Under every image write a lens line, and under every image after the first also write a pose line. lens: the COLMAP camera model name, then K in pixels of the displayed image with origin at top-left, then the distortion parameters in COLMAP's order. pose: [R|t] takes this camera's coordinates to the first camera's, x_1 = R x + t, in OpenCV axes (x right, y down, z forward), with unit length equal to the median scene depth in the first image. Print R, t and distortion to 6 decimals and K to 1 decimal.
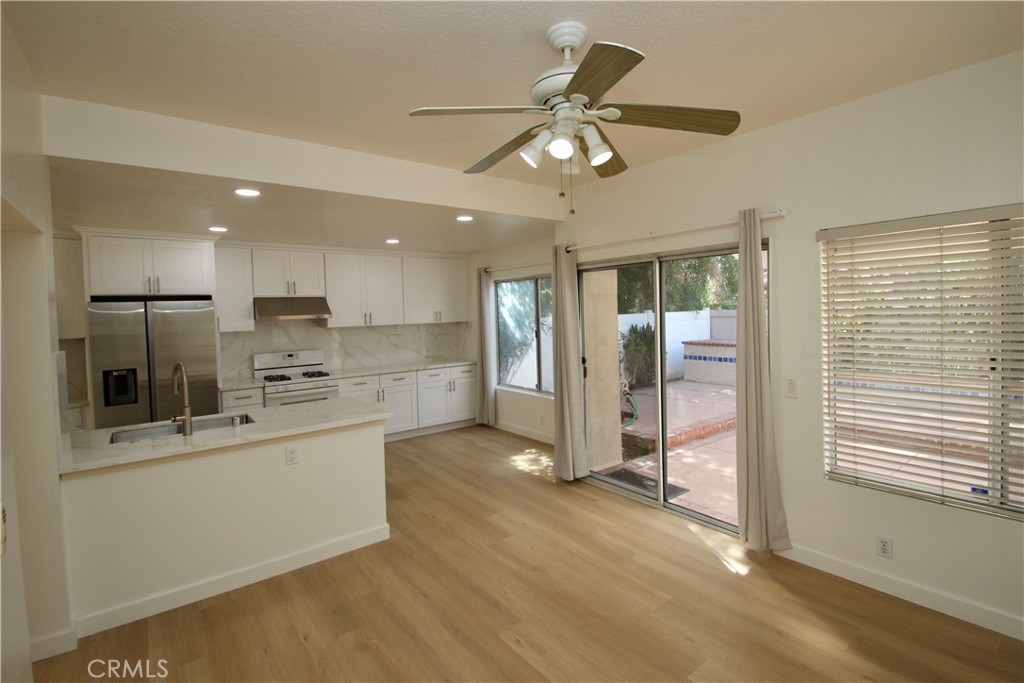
lens RADIAL K [[473.9, 0, 516.2], [0, 473.9, 328.4], [0, 0, 1]] dist [0.014739, -0.017774]
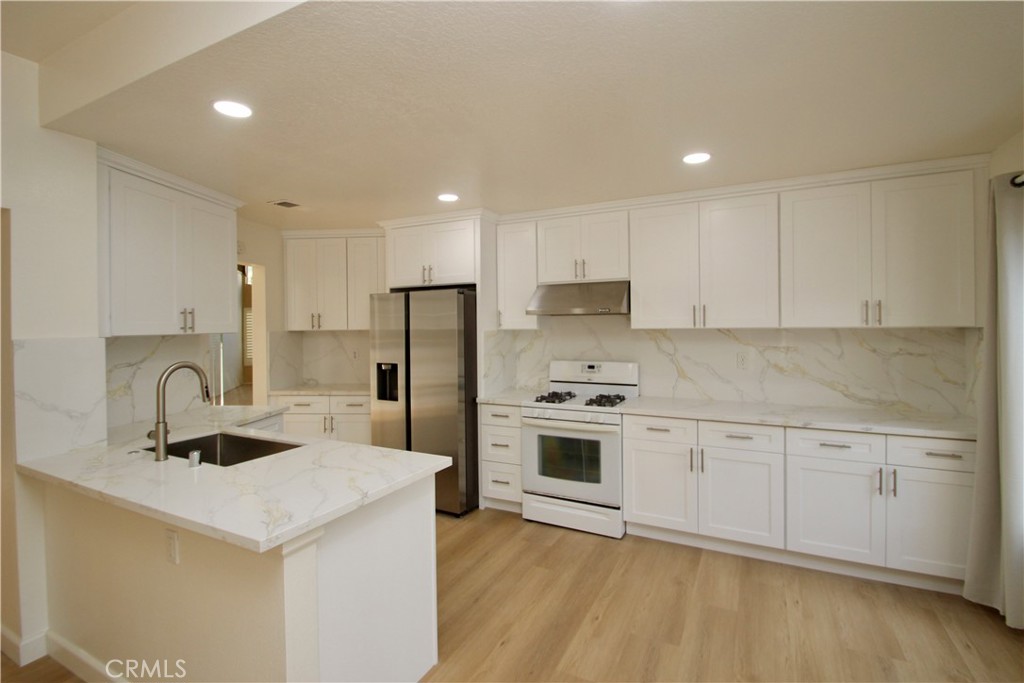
lens RADIAL K [[473.9, 0, 516.2], [0, 473.9, 328.4], [0, 0, 1]] dist [0.014739, -0.017774]
pose [[0.427502, 0.029525, -0.903532, 0.110834], [-0.036005, 0.999230, 0.015617, -0.006974], [0.903297, 0.025855, 0.428236, 0.623680]]
